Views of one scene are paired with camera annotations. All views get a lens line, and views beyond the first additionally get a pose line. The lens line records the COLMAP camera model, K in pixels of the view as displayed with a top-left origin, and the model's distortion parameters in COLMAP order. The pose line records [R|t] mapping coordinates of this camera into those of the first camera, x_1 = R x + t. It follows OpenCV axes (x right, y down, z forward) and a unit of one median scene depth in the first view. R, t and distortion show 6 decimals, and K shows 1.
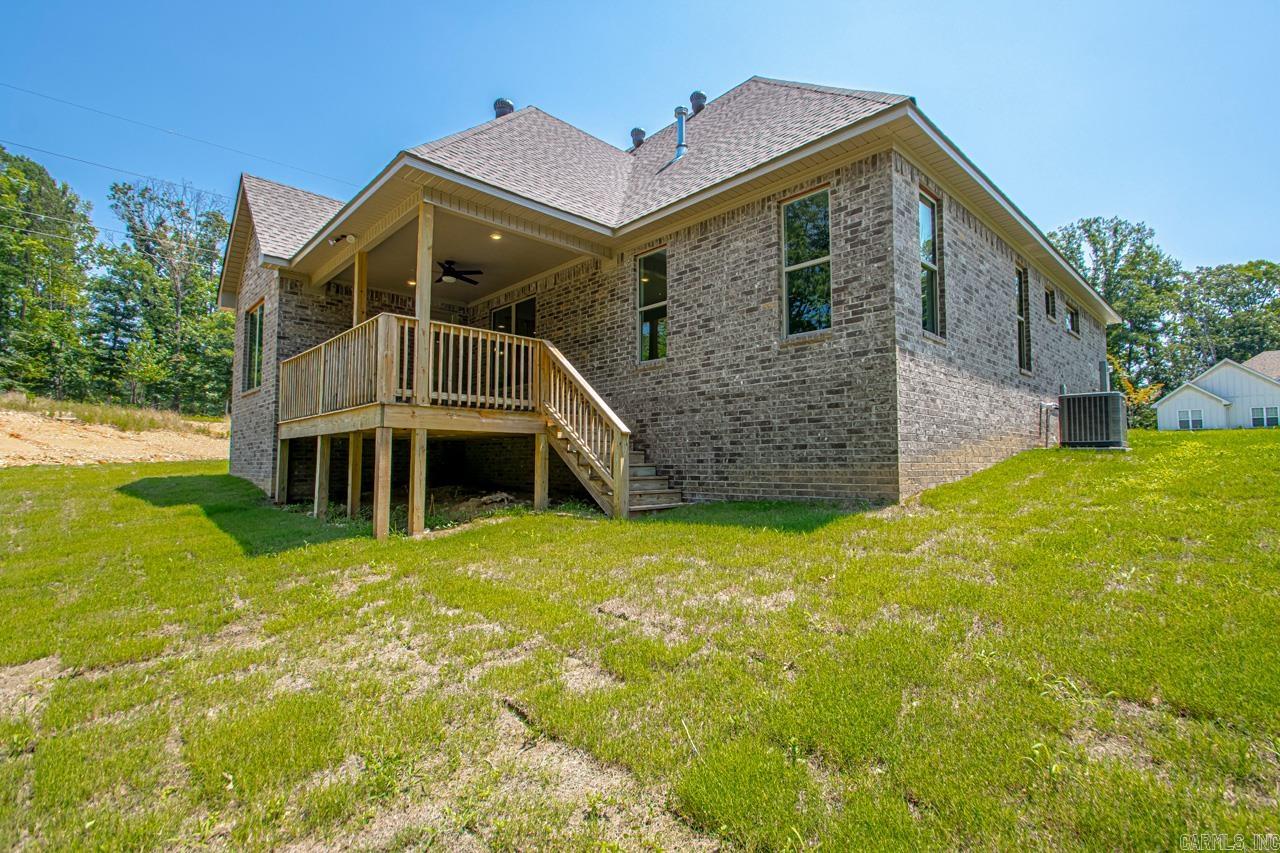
lens RADIAL K [[611.5, 0, 638.4], [0, 611.5, 408.2], [0, 0, 1]] dist [-0.010059, -0.000202]
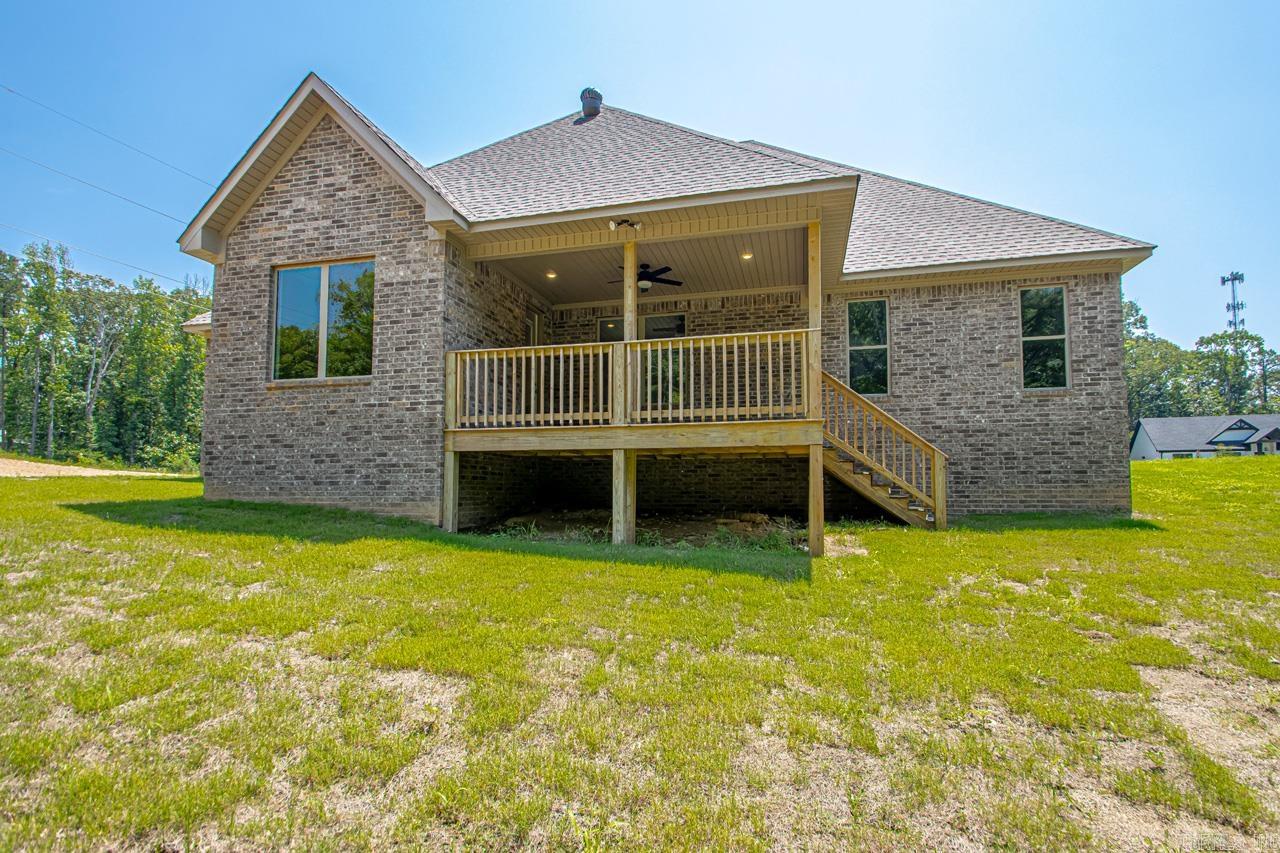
lens RADIAL K [[621.9, 0, 639.2], [0, 621.9, 434.9], [0, 0, 1]] dist [-0.001414, -0.001747]
pose [[0.843338, 0.049423, 0.535106, -1.176565], [-0.049928, 0.998661, -0.013551, 0.041665], [-0.535059, -0.015289, 0.844677, 0.301622]]
